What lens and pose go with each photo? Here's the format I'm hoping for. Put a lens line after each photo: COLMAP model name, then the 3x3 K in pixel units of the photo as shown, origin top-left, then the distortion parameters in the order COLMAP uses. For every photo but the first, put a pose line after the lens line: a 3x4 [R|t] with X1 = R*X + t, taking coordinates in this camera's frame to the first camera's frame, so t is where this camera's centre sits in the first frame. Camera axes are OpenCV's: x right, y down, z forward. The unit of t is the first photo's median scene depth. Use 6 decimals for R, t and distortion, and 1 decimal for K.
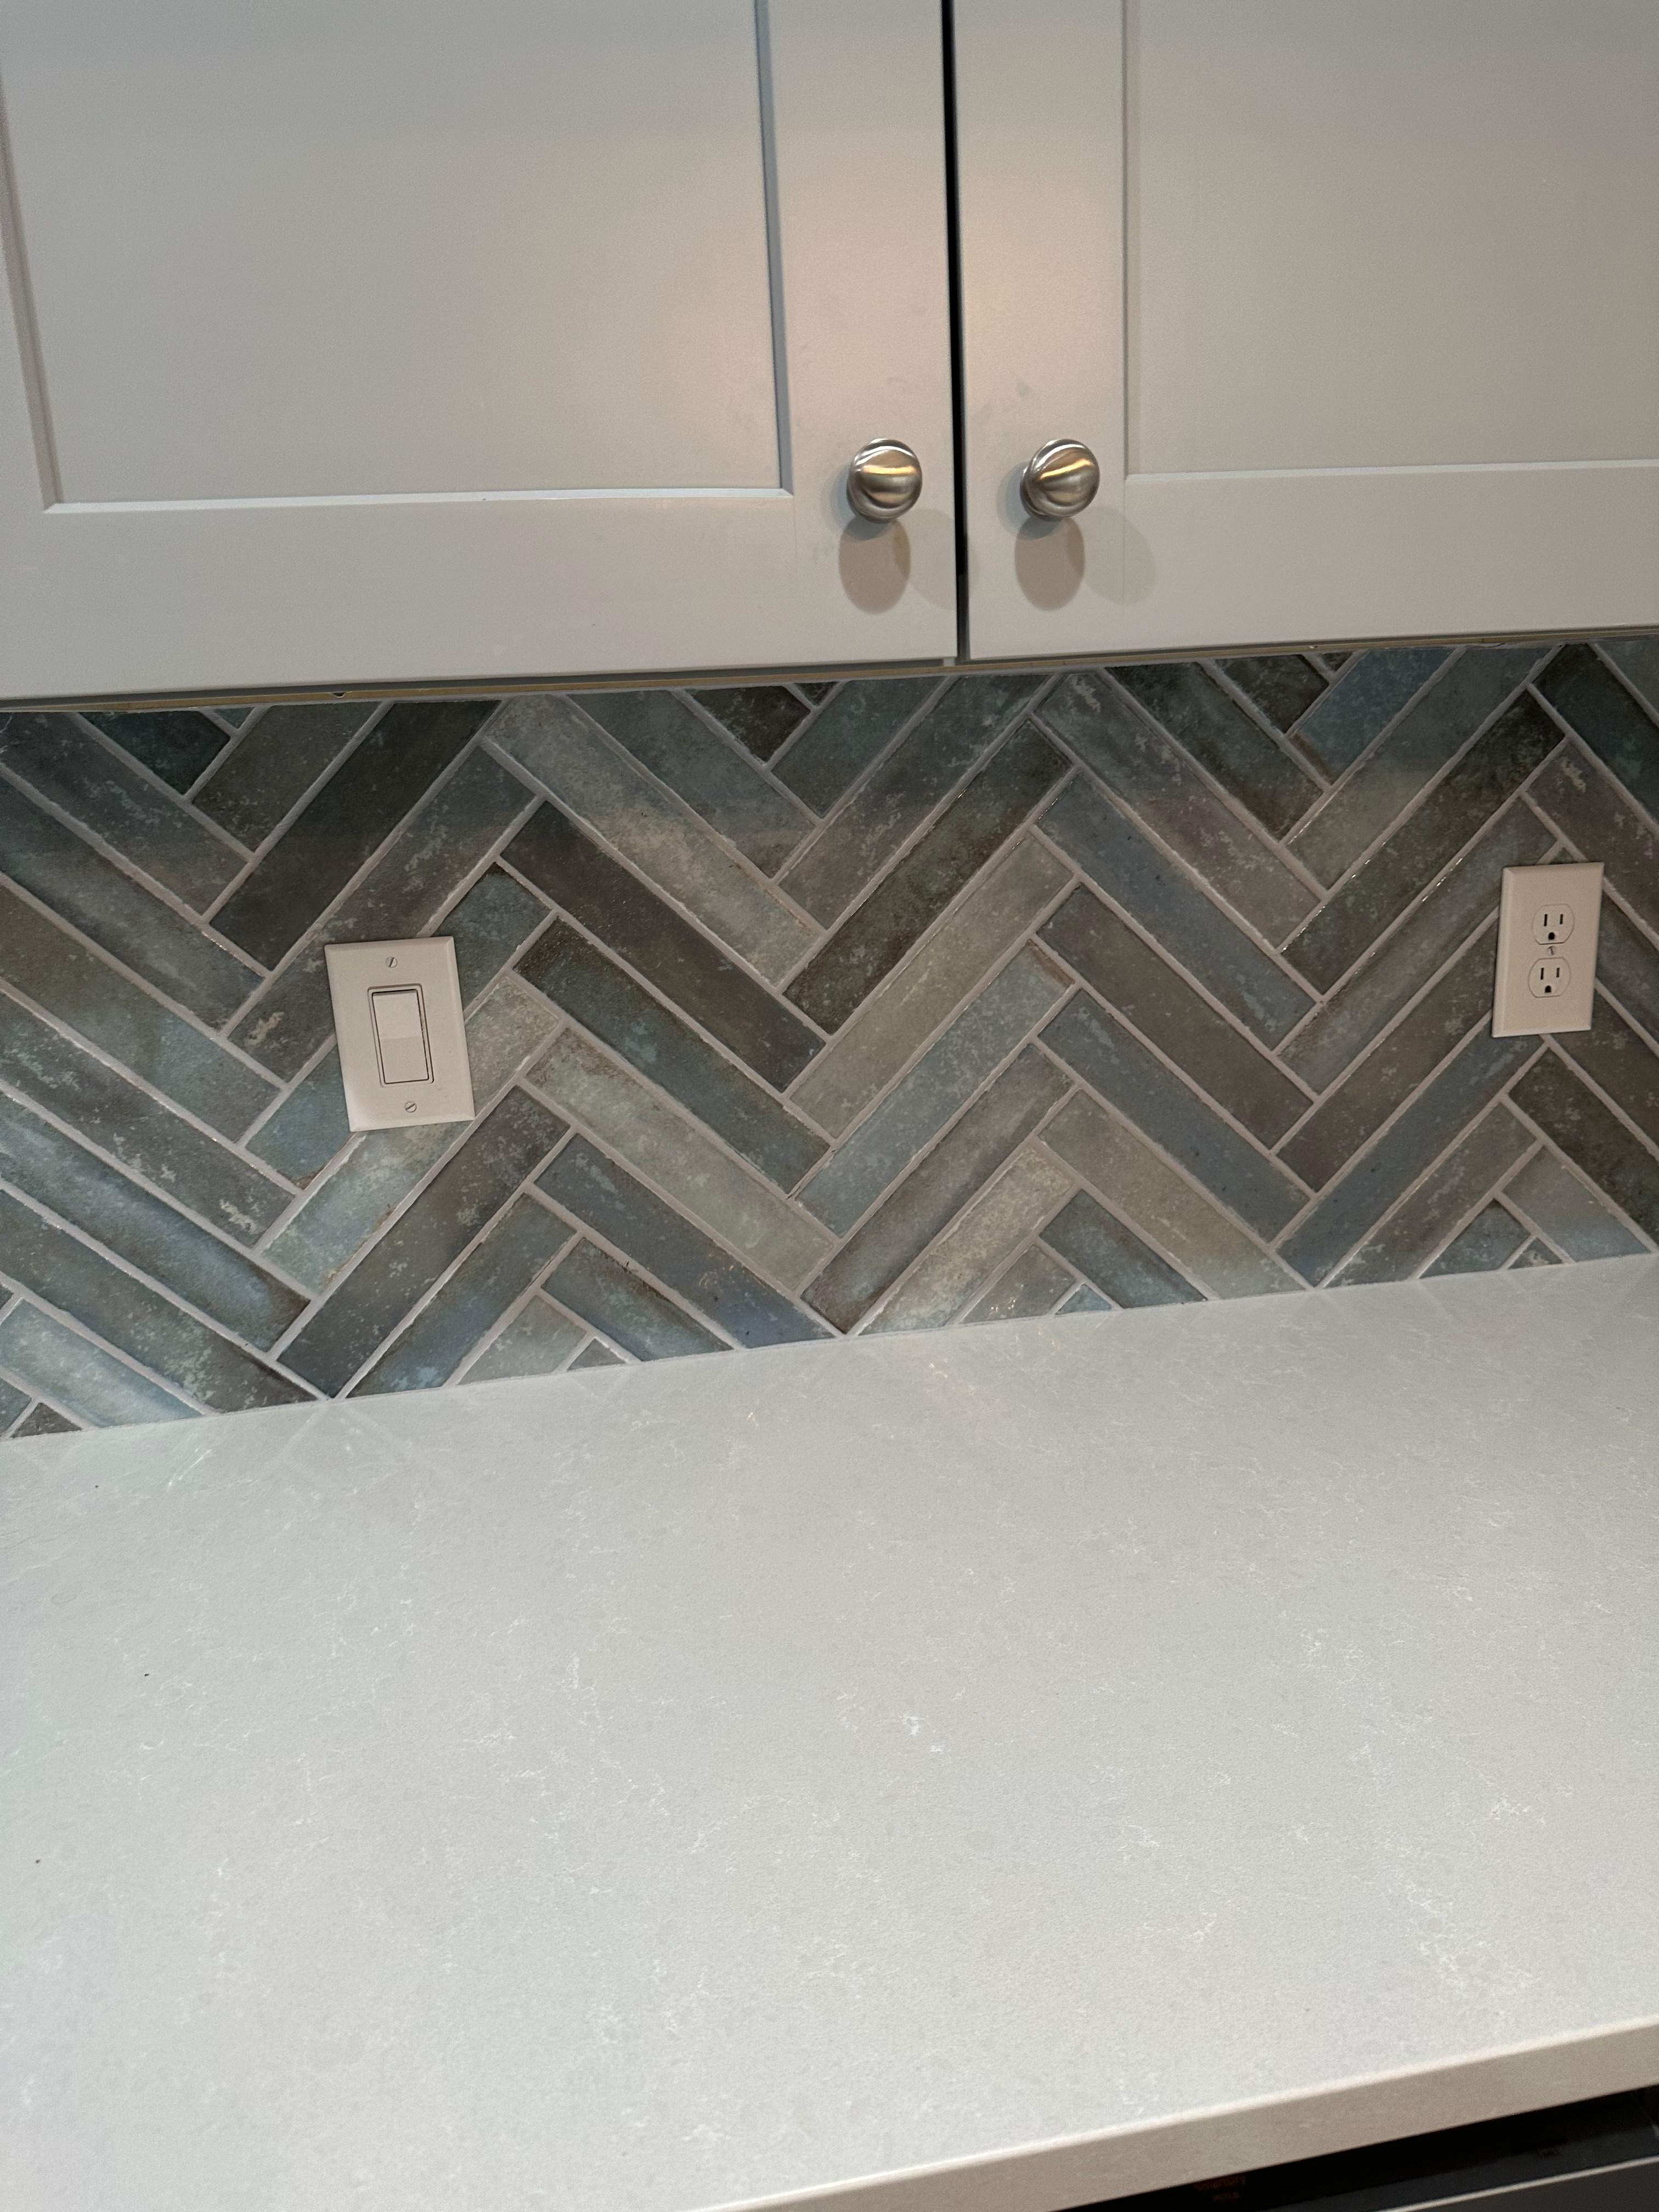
lens RADIAL K [[1546.8, 0, 820.1], [0, 1546.8, 1094.3], [0, 0, 1]] dist [0.083541, -0.091823]
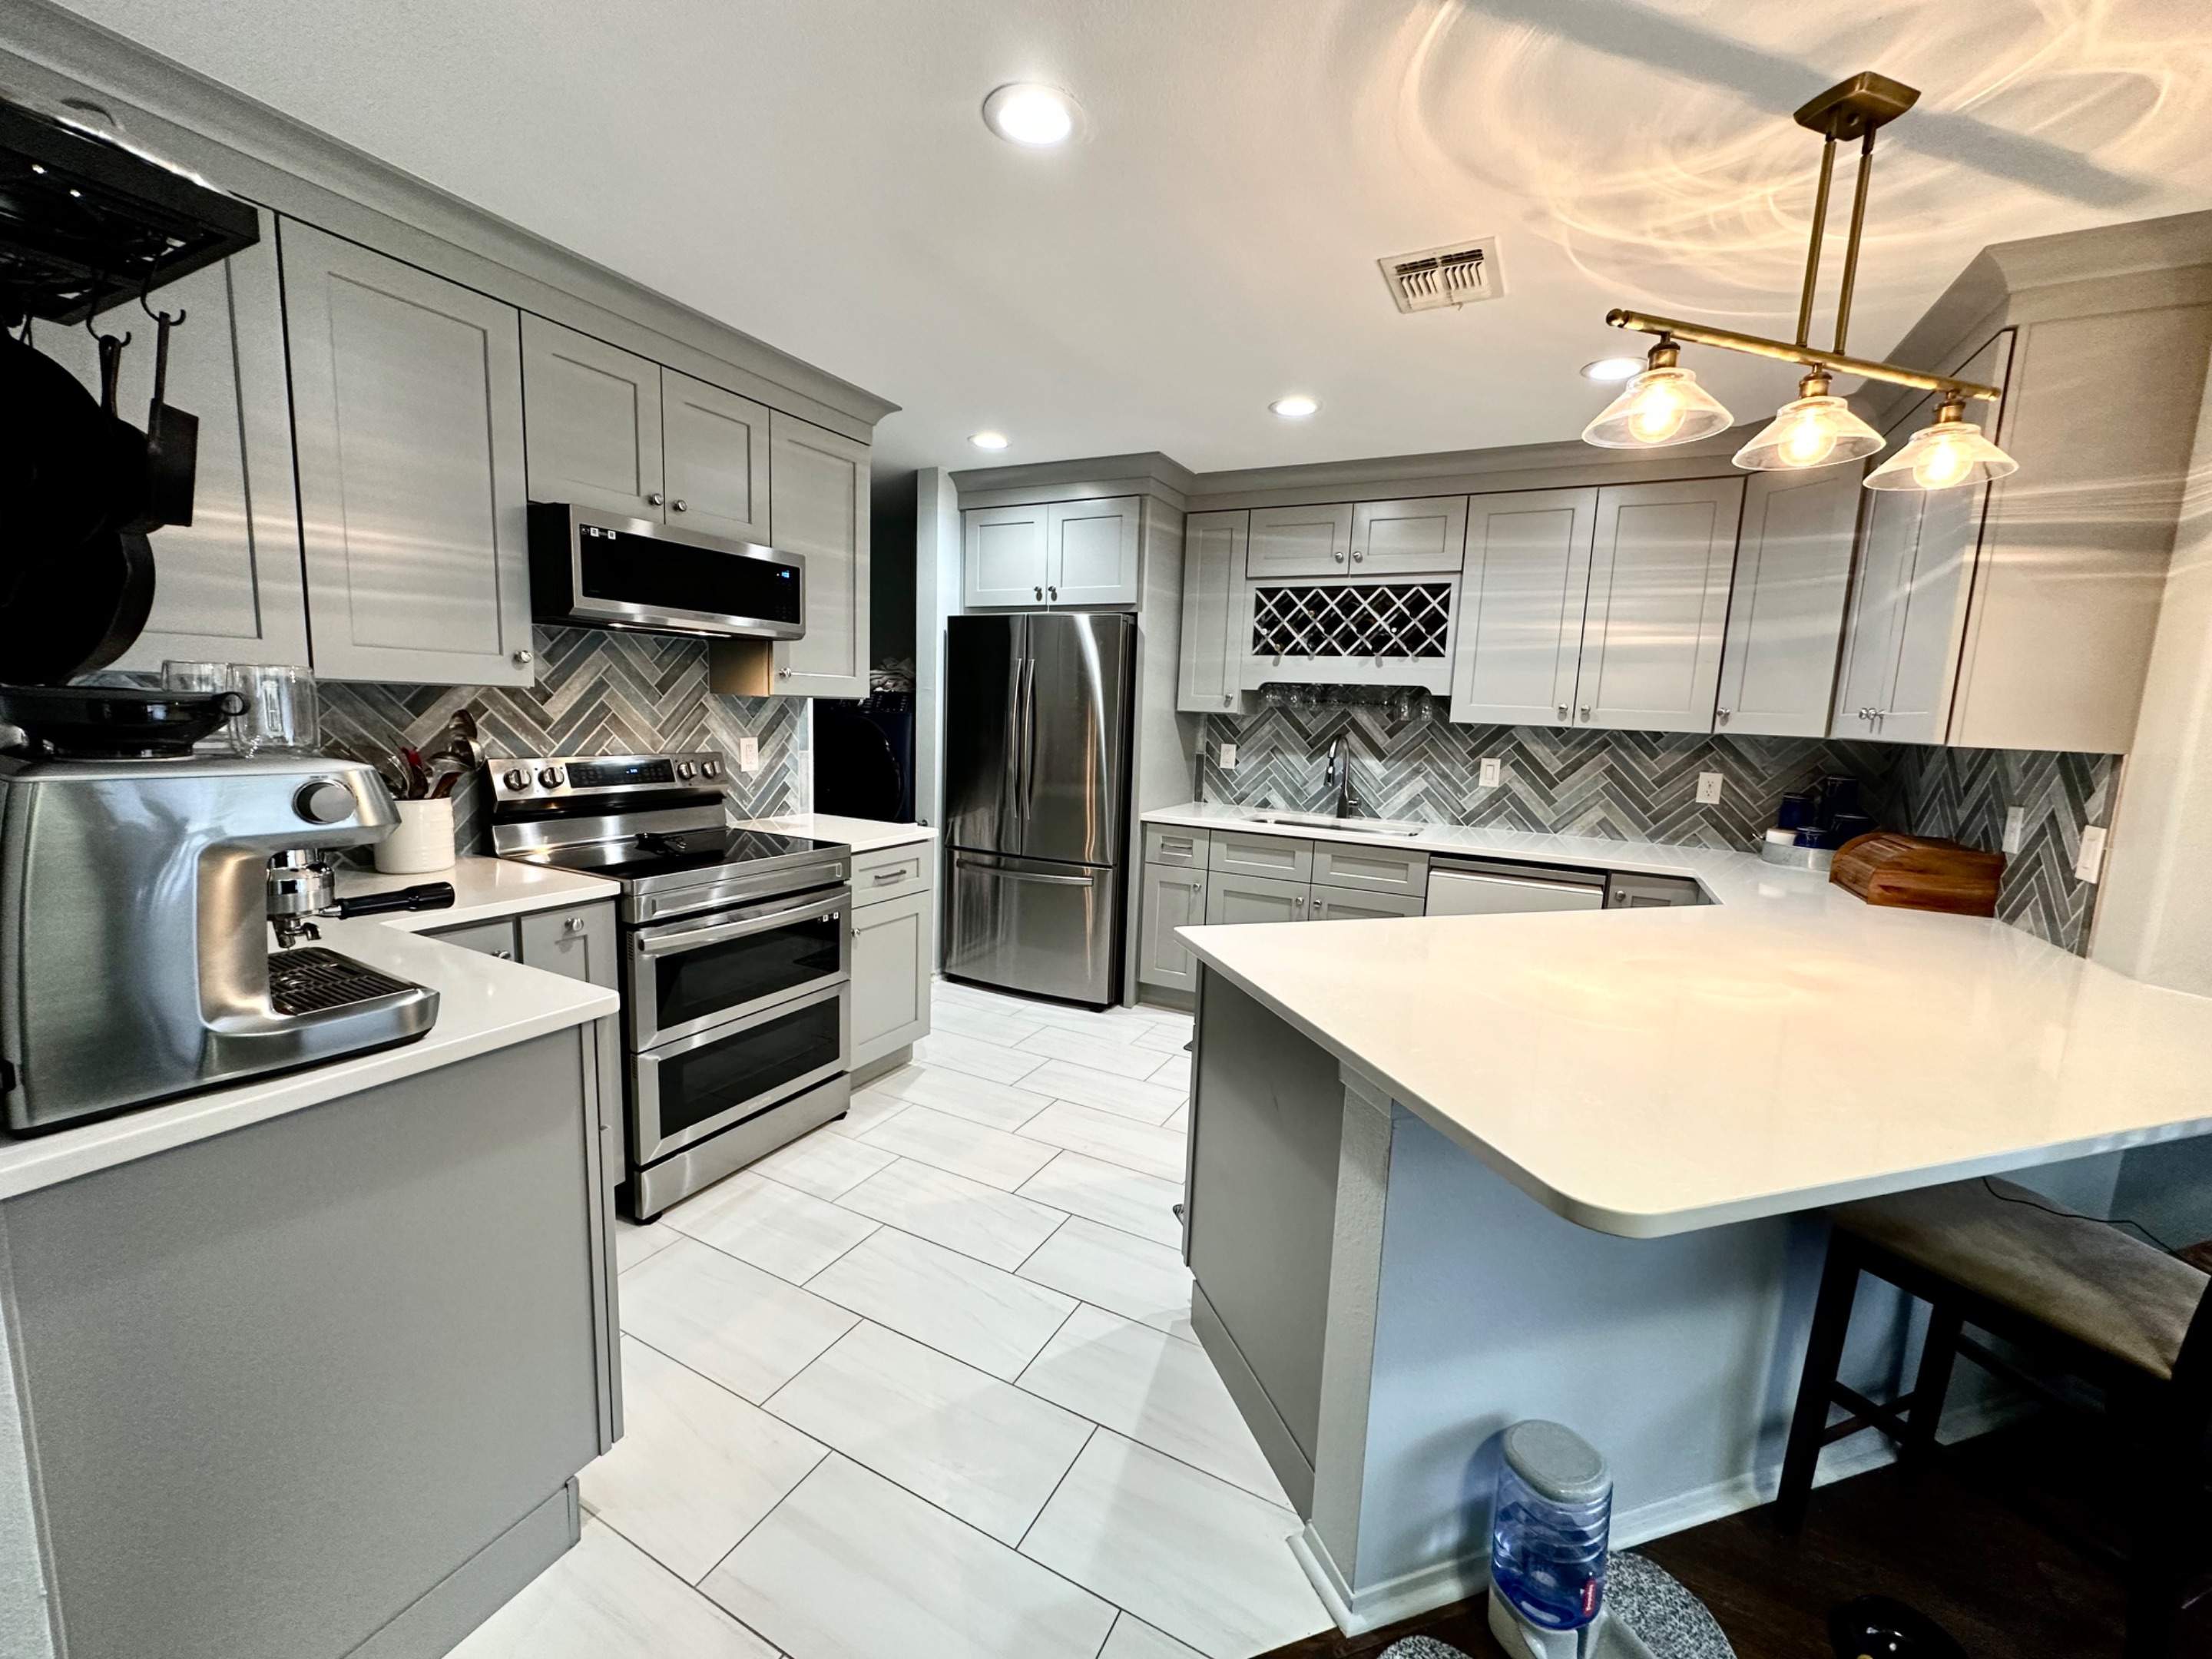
lens RADIAL K [[880.5, 0, 1104.5], [0, 880.5, 830.6], [0, 0, 1]] dist [-0.003672, 0.000693]
pose [[0.794163, 0.163761, -0.585224, 0.653136], [-0.222794, 0.974414, -0.029670, 0.666620], [0.565392, 0.153947, 0.810329, -2.887699]]
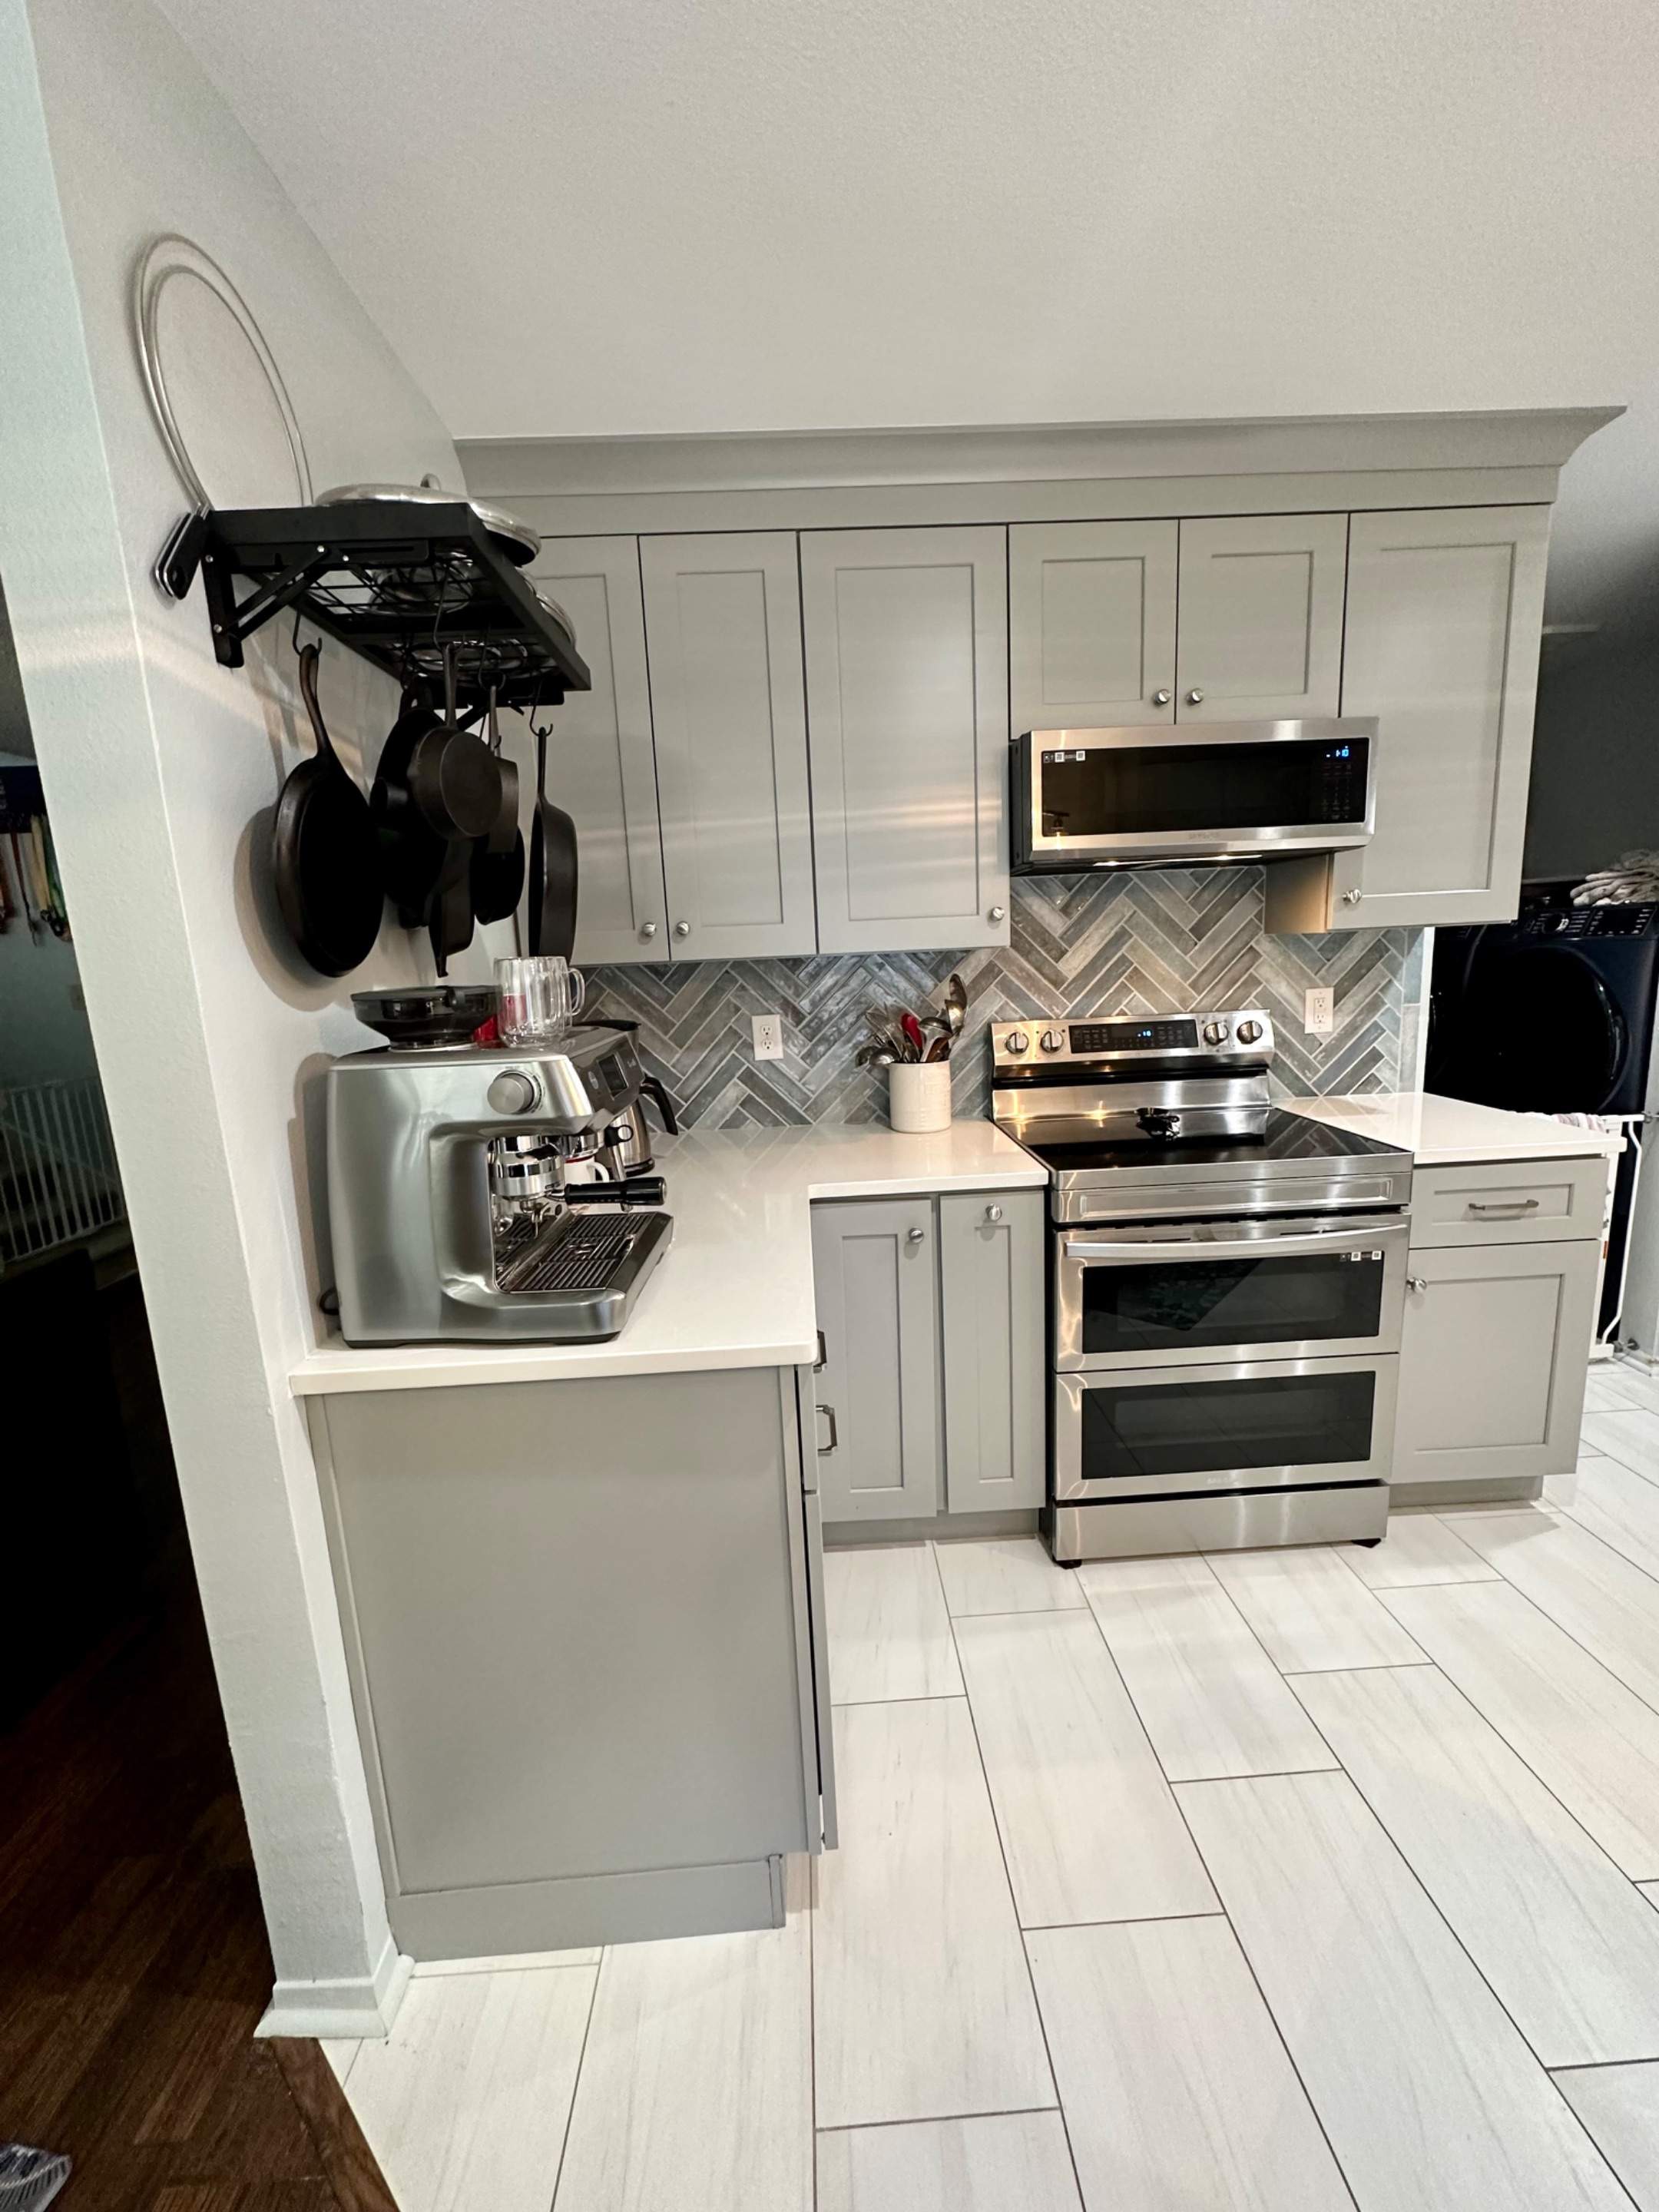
lens RADIAL K [[880.5, 0, 833.5], [0, 880.5, 1106.1], [0, 0, 1]] dist [-0.003672, 0.000693]
pose [[-0.127159, 0.225974, -0.965798, 0.287278], [-0.189653, 0.950199, 0.247294, 0.502043], [0.973582, 0.214612, -0.077970, -2.154381]]
